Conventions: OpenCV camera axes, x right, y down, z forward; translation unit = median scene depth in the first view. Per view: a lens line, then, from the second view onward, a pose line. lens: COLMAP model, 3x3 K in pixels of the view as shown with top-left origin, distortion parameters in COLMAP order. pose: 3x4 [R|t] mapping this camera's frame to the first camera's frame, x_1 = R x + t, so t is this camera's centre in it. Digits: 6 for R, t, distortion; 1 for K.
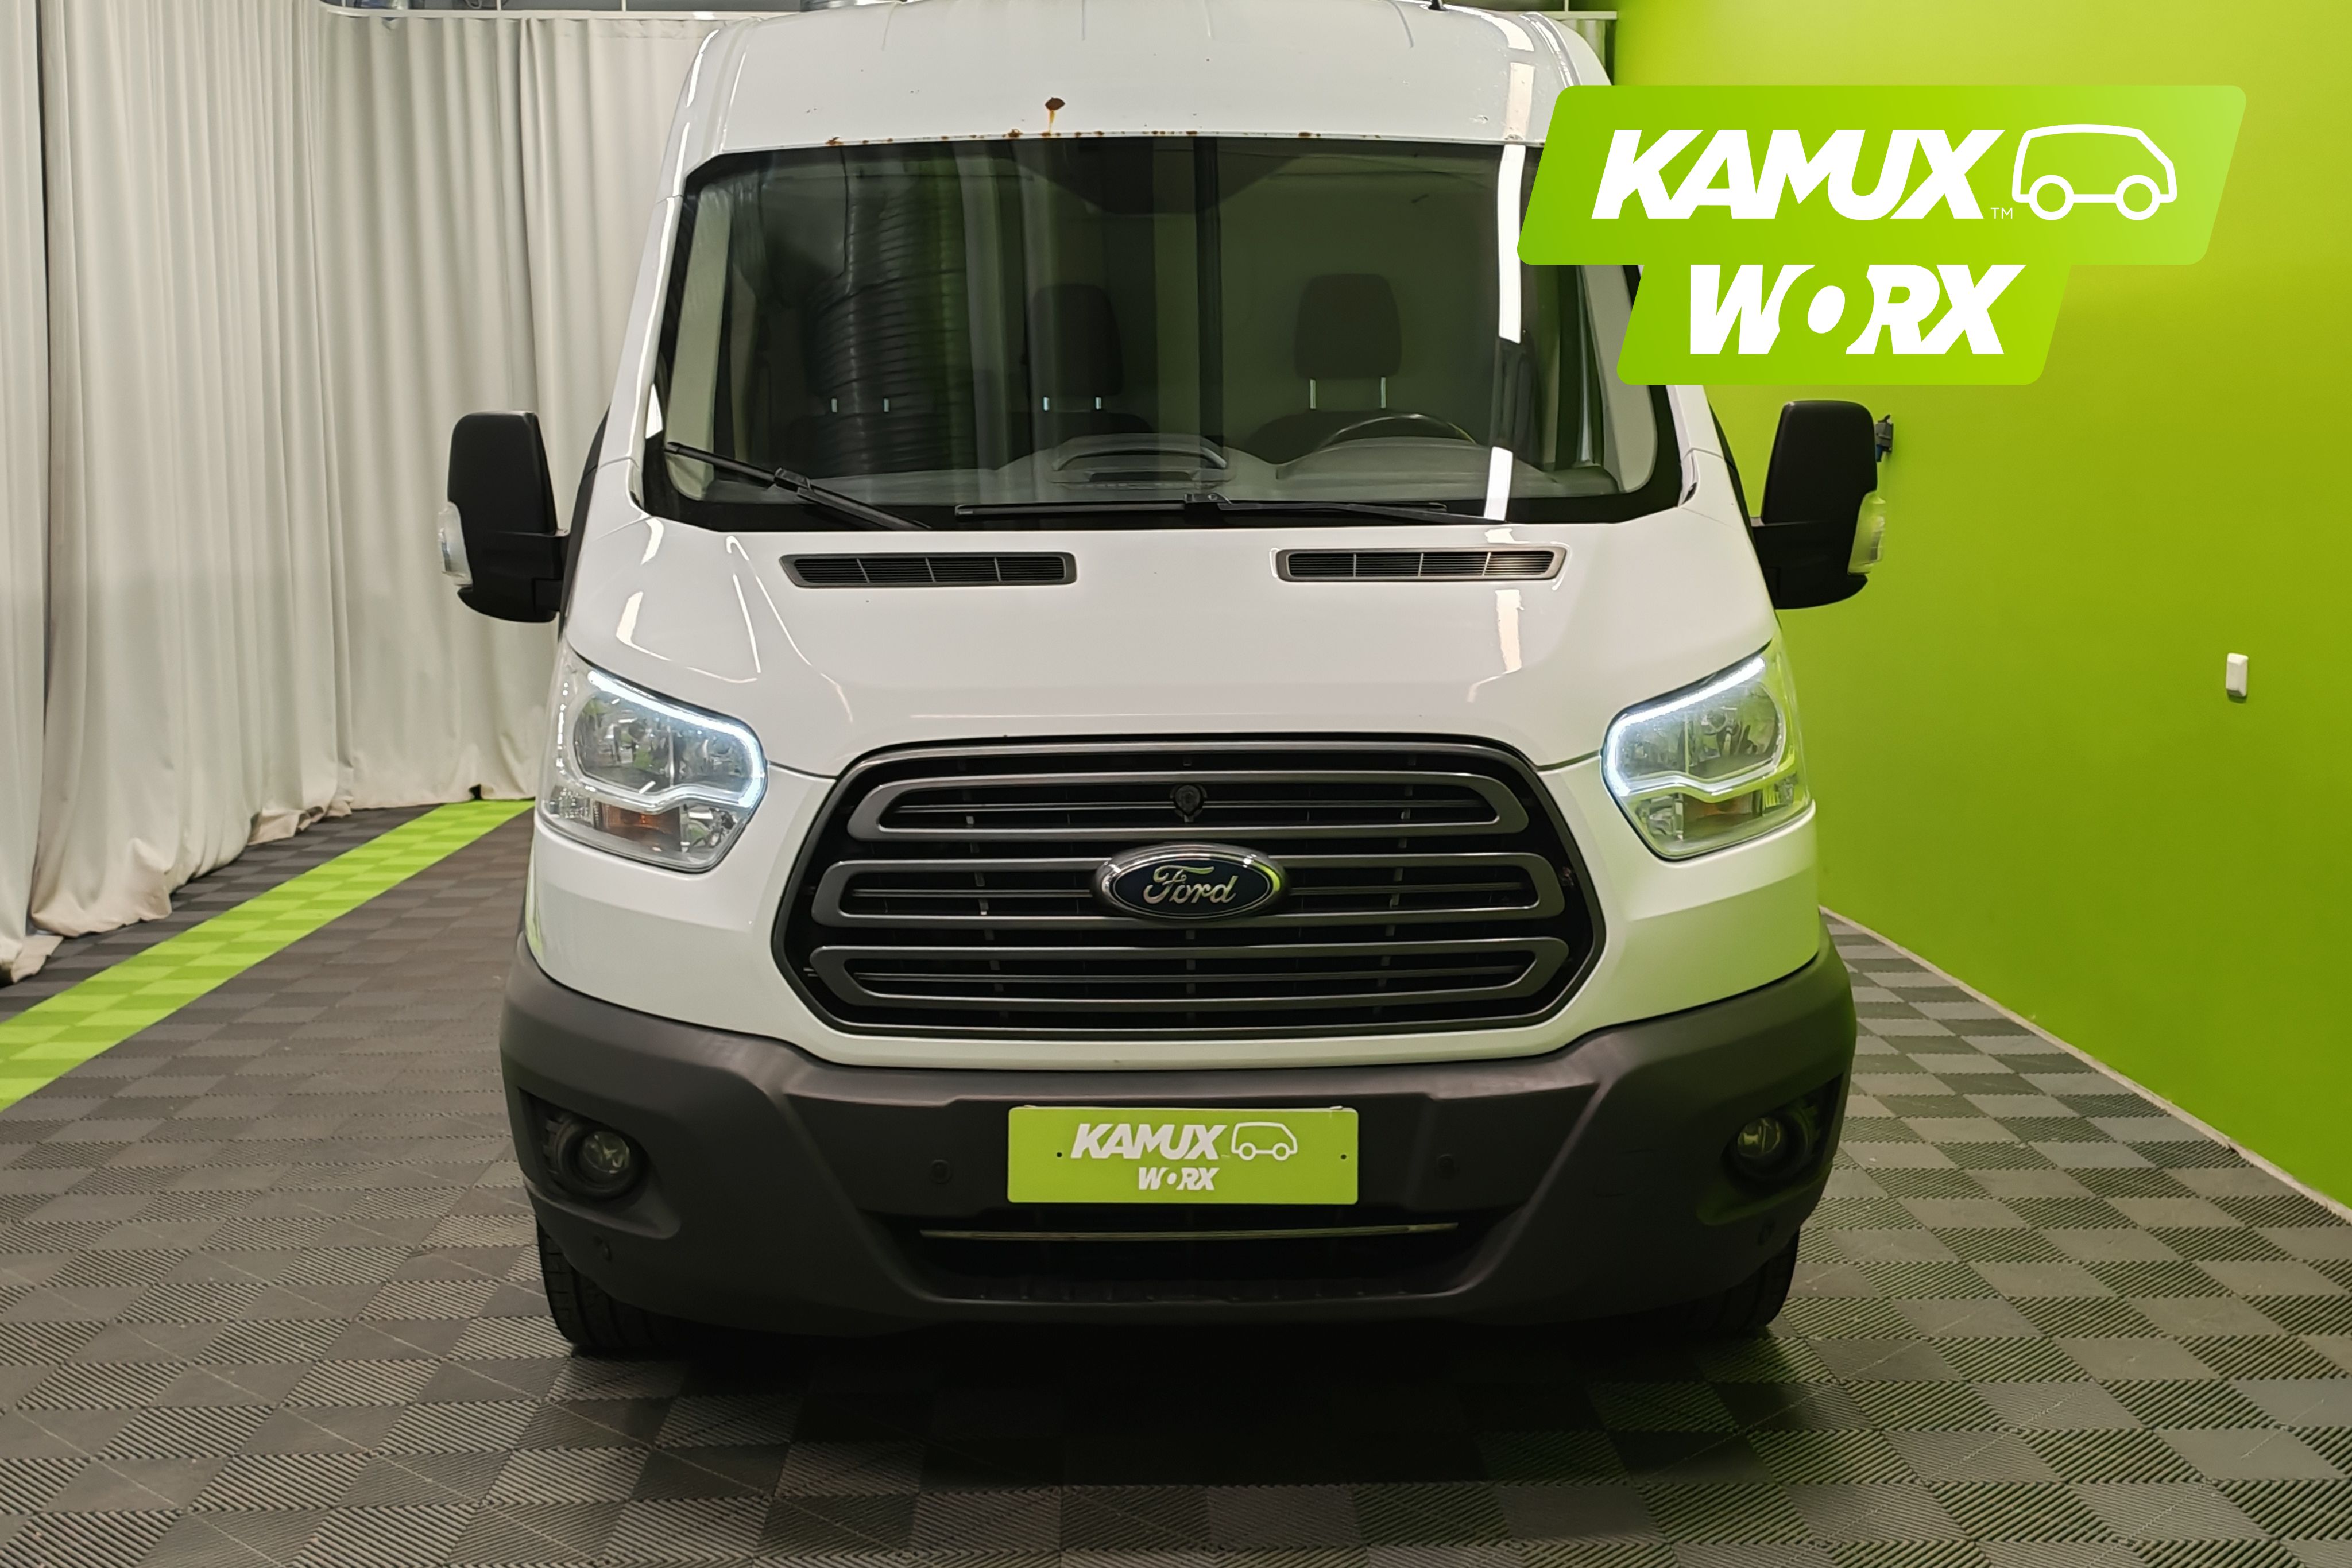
lens RADIAL K [[2641.0, 0, 1166.6], [0, 2641.0, 778.9], [0, 0, 1]] dist [0.059166, 0.000000]
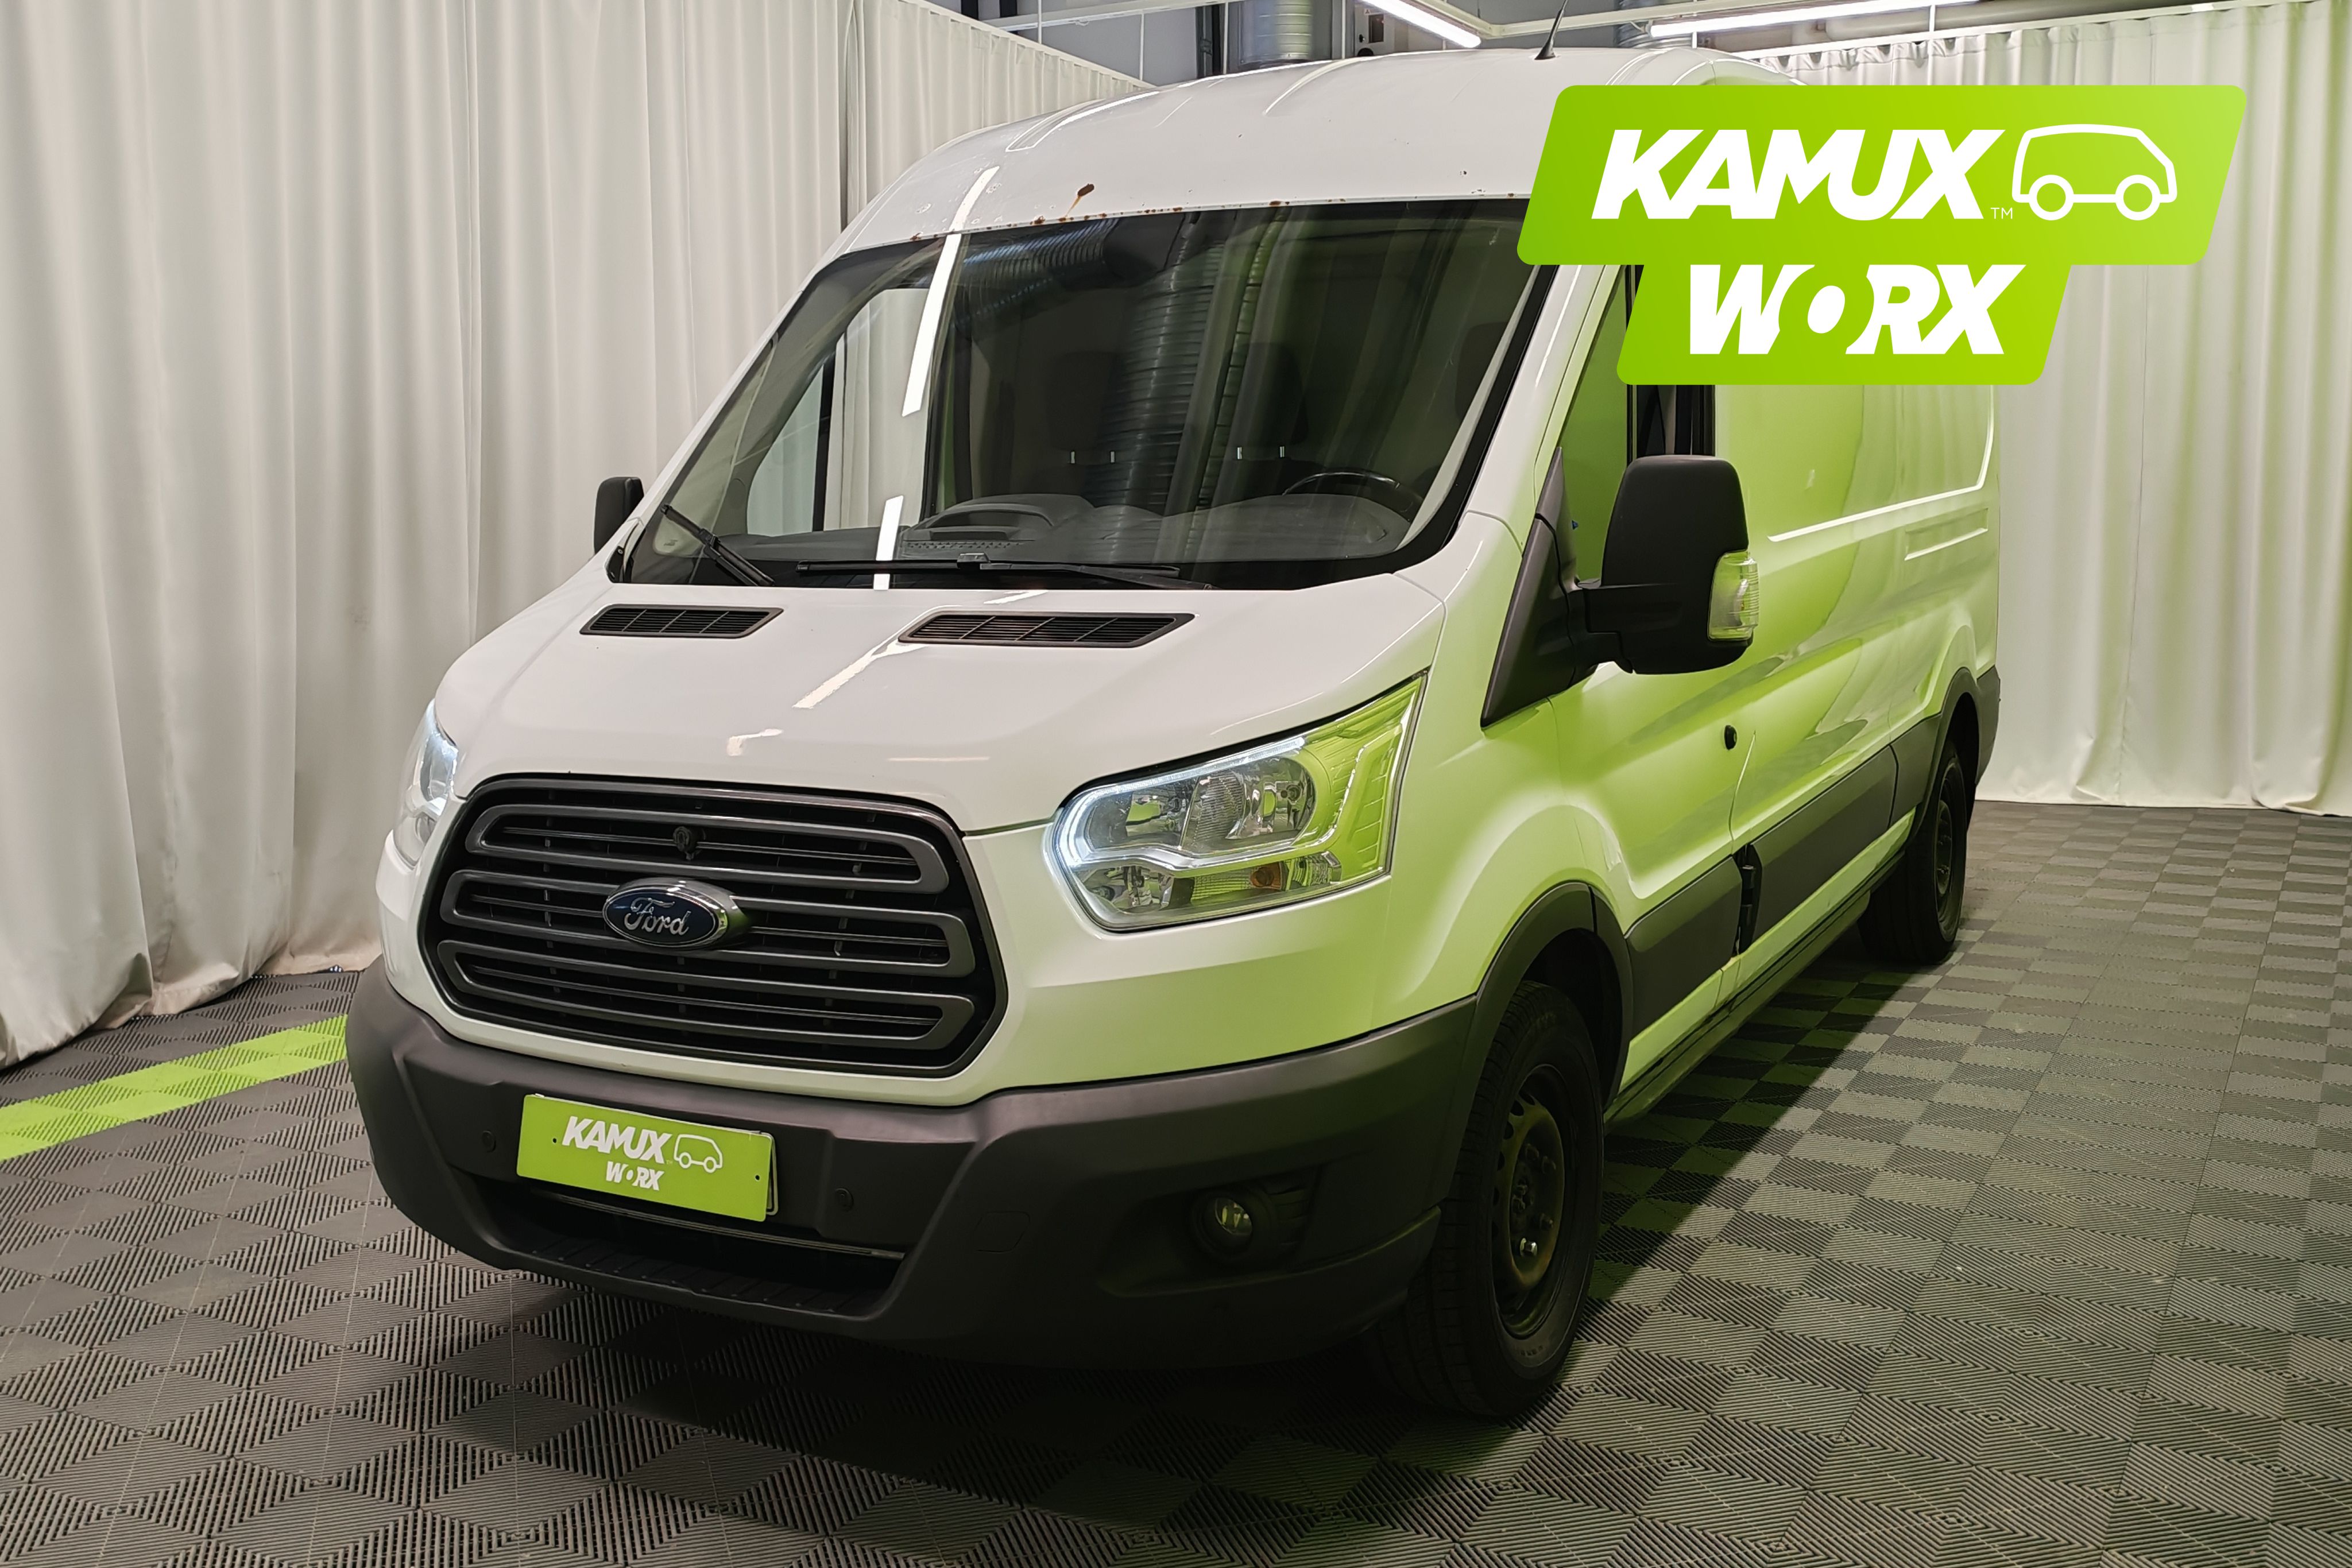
lens RADIAL K [[2317.9, 0, 1182.0], [0, 2317.9, 781.6], [0, 0, 1]] dist [0.056790, 0.000000]
pose [[0.860554, 0.059514, -0.505871, 0.685066], [-0.050521, 0.998226, 0.031495, -0.058254], [0.506848, -0.001546, 0.862034, 0.260579]]
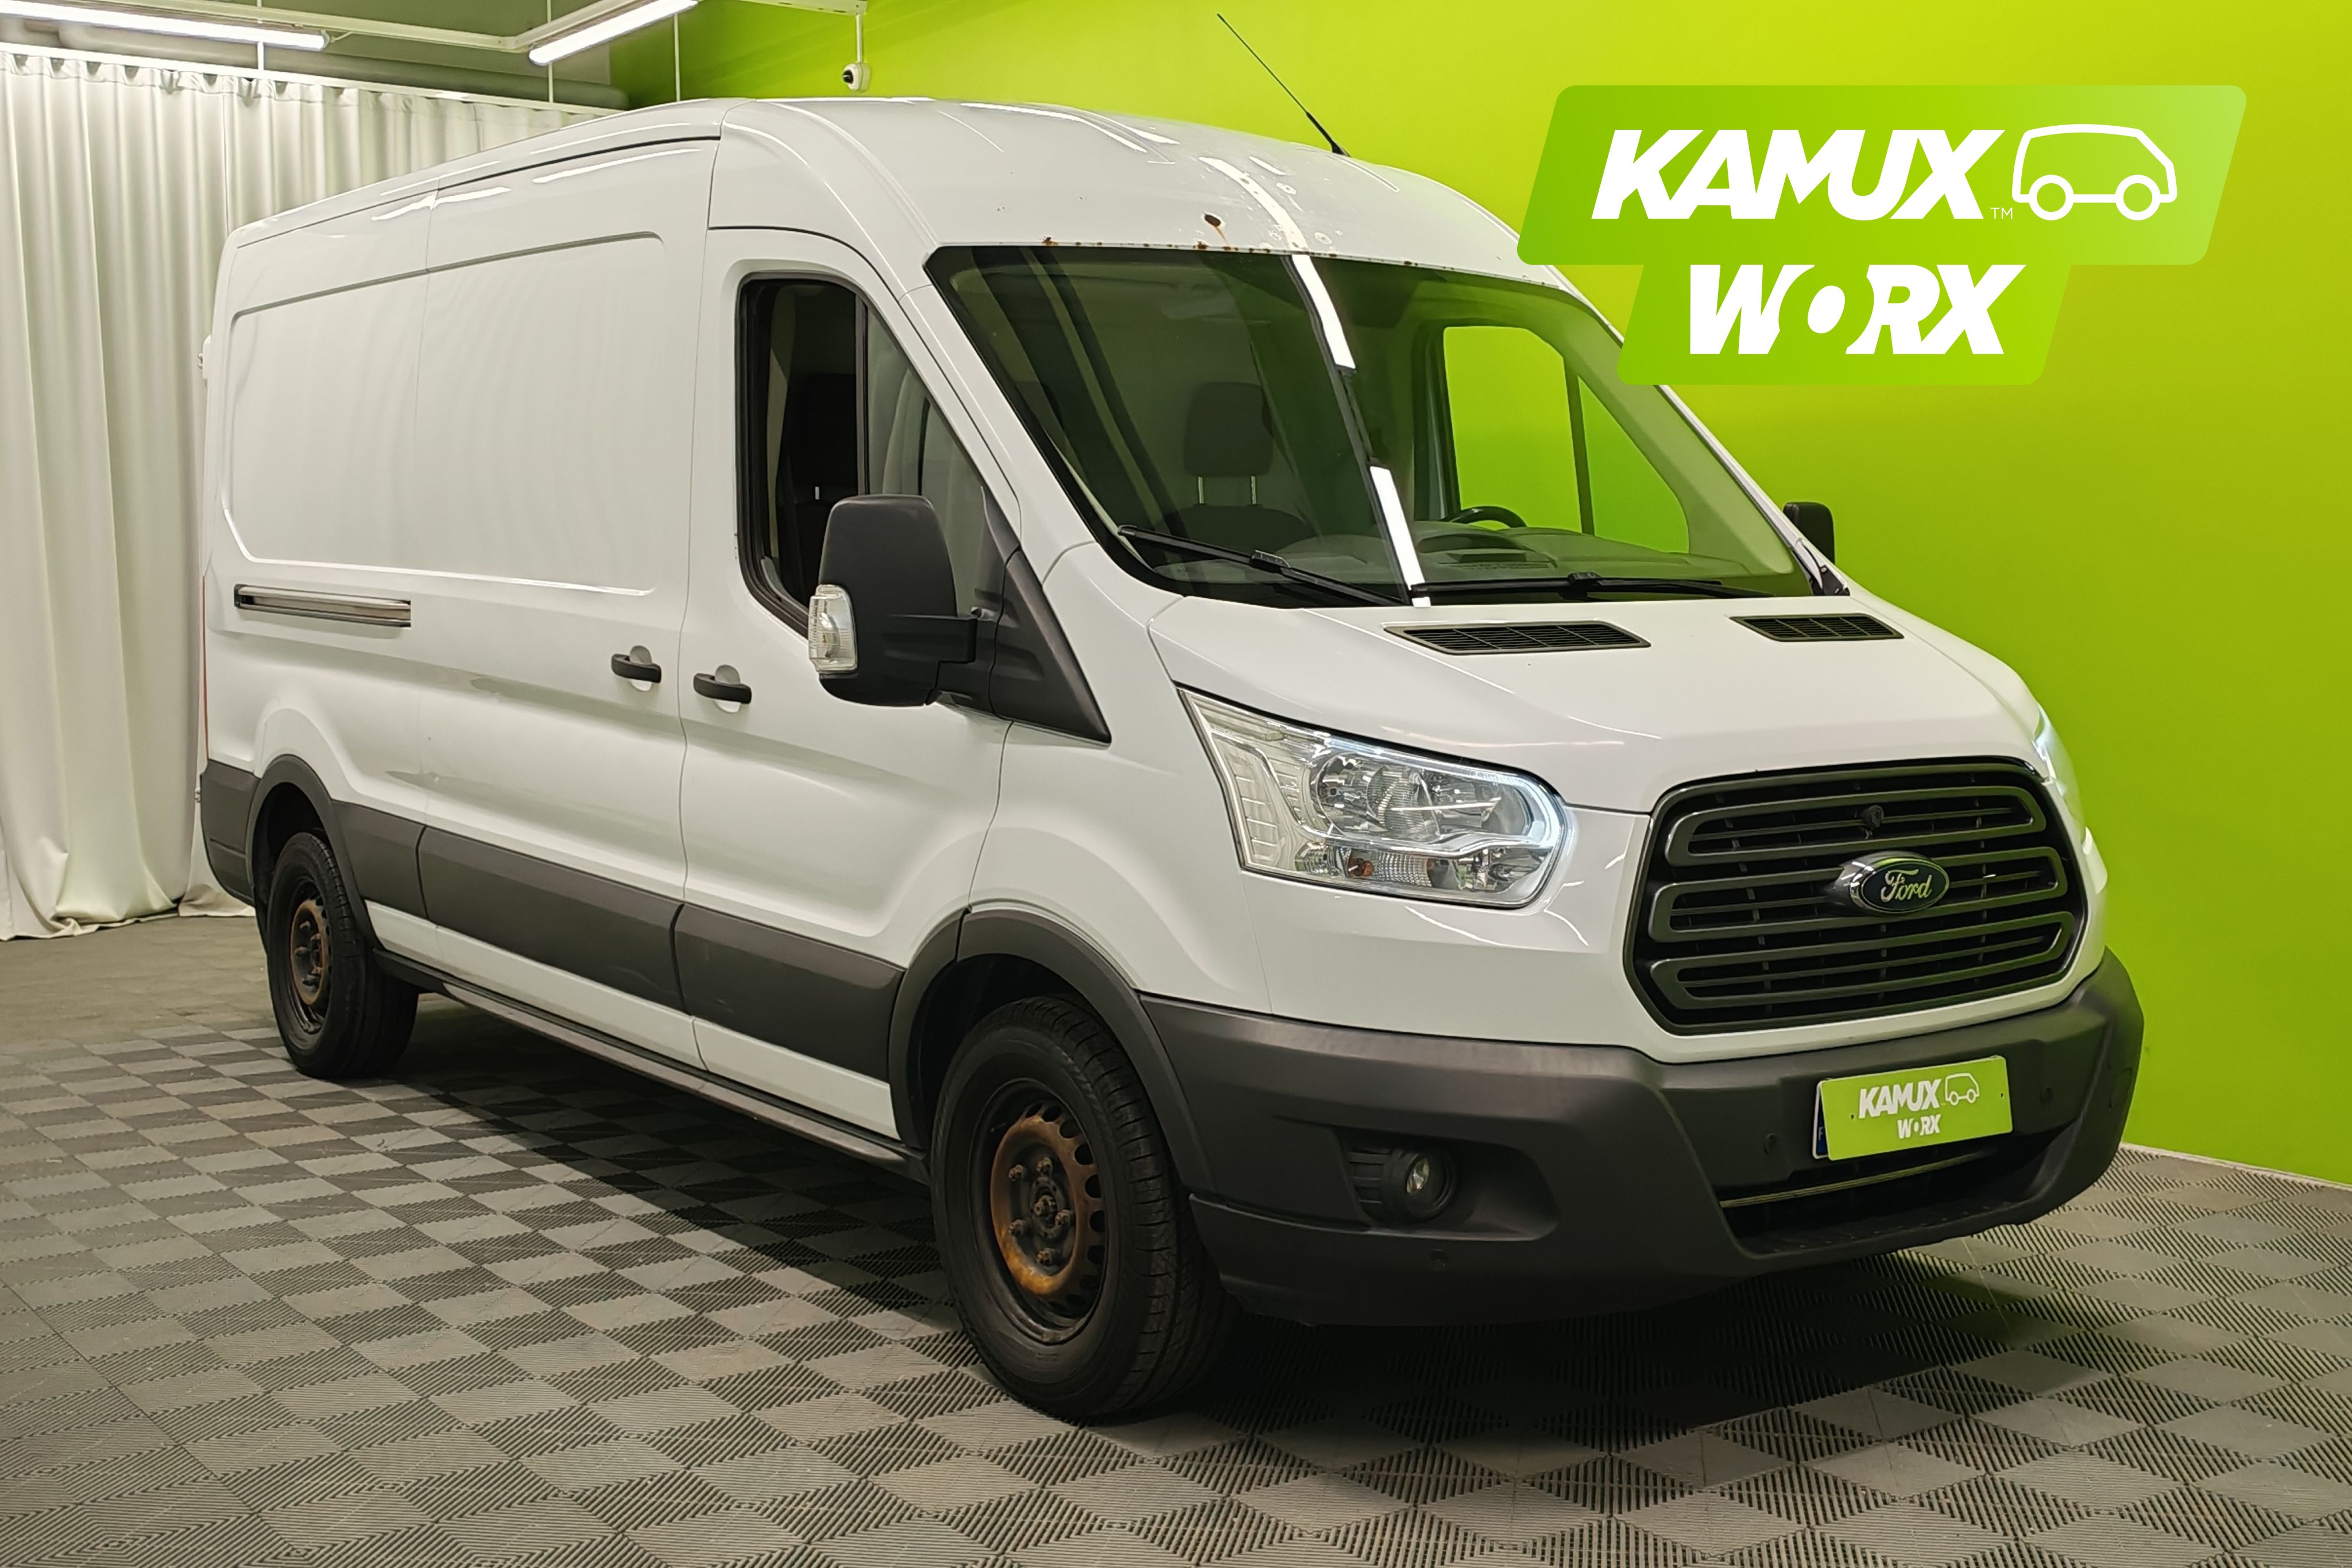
lens RADIAL K [[2730.2, 0, 1181.4], [0, 2730.2, 788.0], [0, 0, 1]] dist [0.062863, 0.000000]
pose [[0.838673, -0.044658, 0.542801, -0.943605], [0.066909, 0.997531, -0.021310, 0.000115], [-0.540510, 0.054190, 0.839591, 0.113713]]
